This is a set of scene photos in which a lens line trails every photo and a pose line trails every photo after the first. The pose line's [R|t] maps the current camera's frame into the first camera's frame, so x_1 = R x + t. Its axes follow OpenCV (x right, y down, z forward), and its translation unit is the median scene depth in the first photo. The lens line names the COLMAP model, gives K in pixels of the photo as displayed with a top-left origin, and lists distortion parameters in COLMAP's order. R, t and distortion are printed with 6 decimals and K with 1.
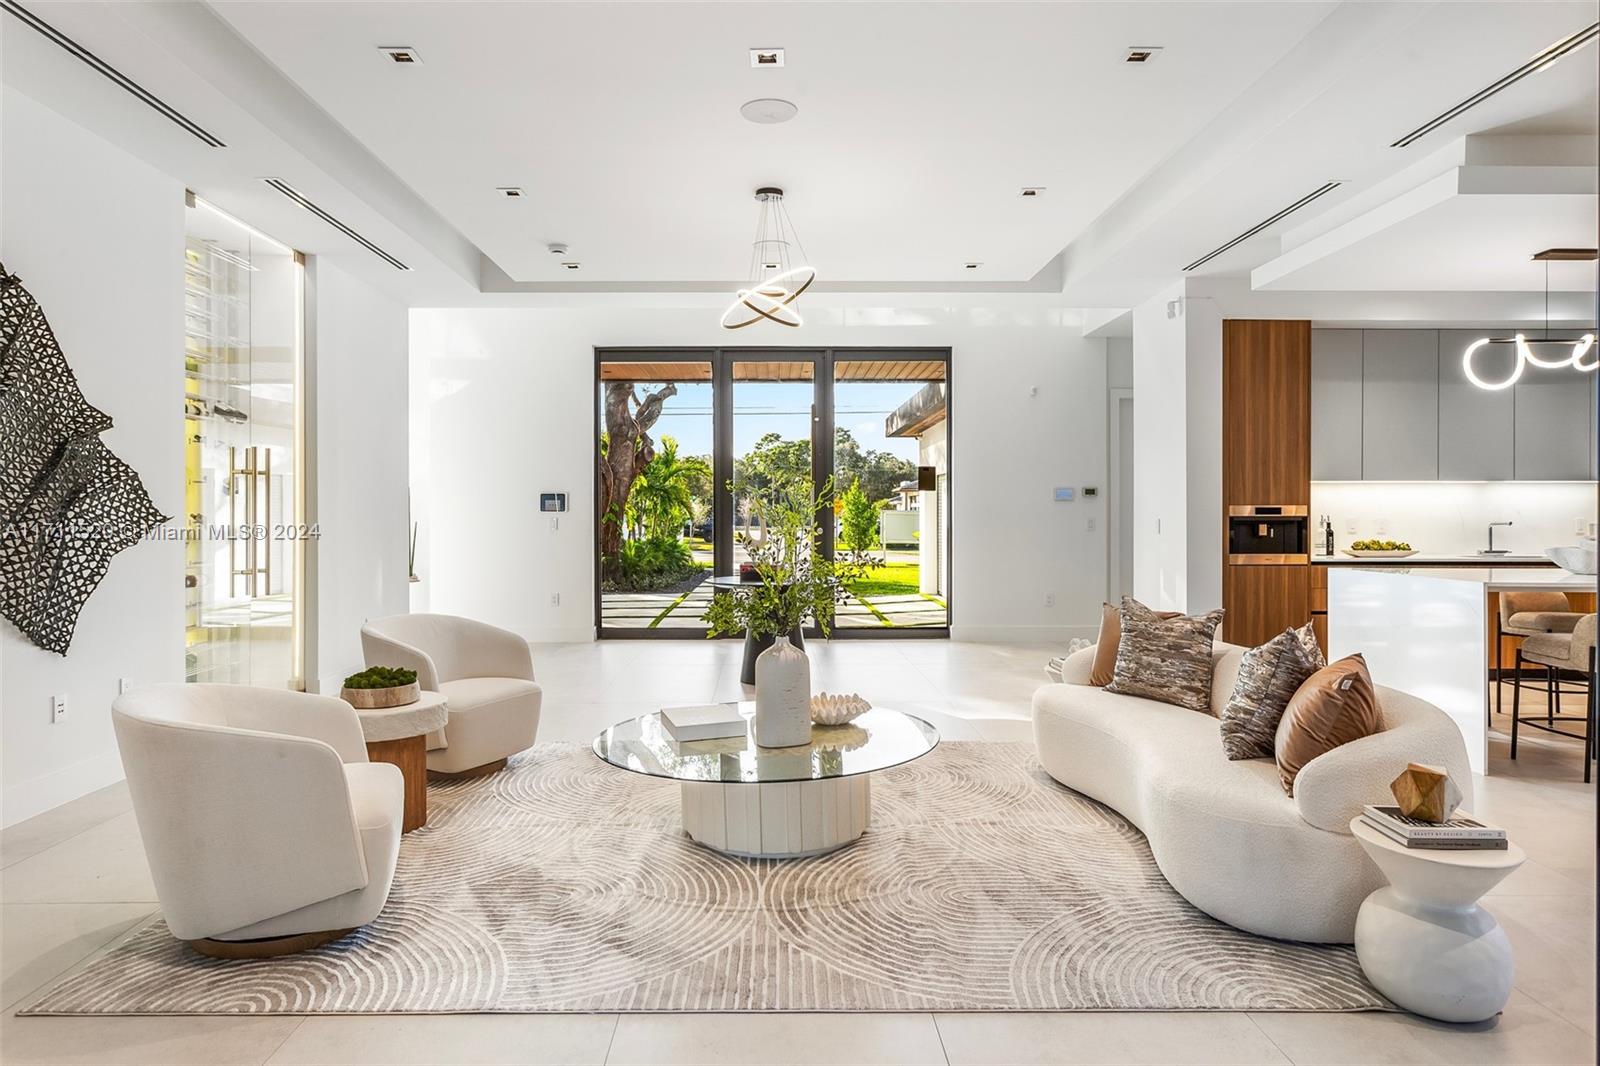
lens RADIAL K [[937.2, 0, 776.2], [0, 937.2, 513.9], [0, 0, 1]] dist [0.000148, 0.002988]
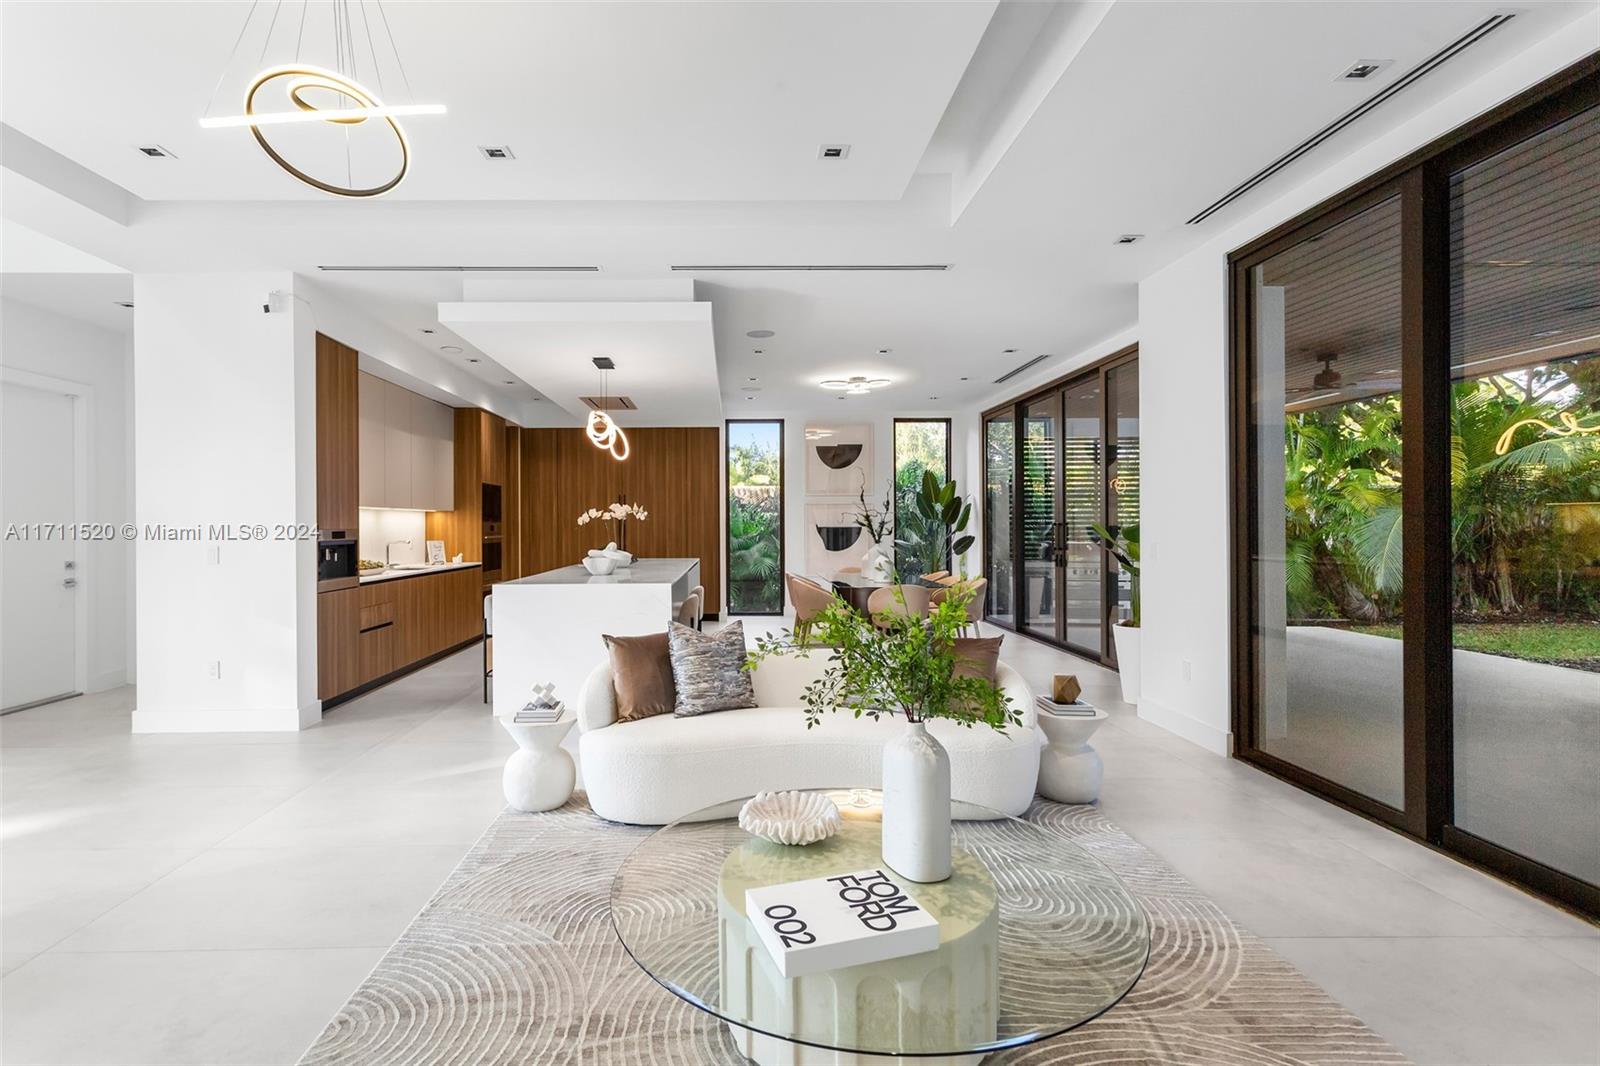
lens RADIAL K [[783.2, 0, 742.0], [0, 783.2, 525.1], [0, 0, 1]] dist [0.002704, 0.000681]
pose [[-0.004680, -0.000465, 0.999989, -0.305873], [0.005925, 0.999982, 0.000493, -0.011743], [-0.999971, 0.005927, -0.004677, 0.578002]]
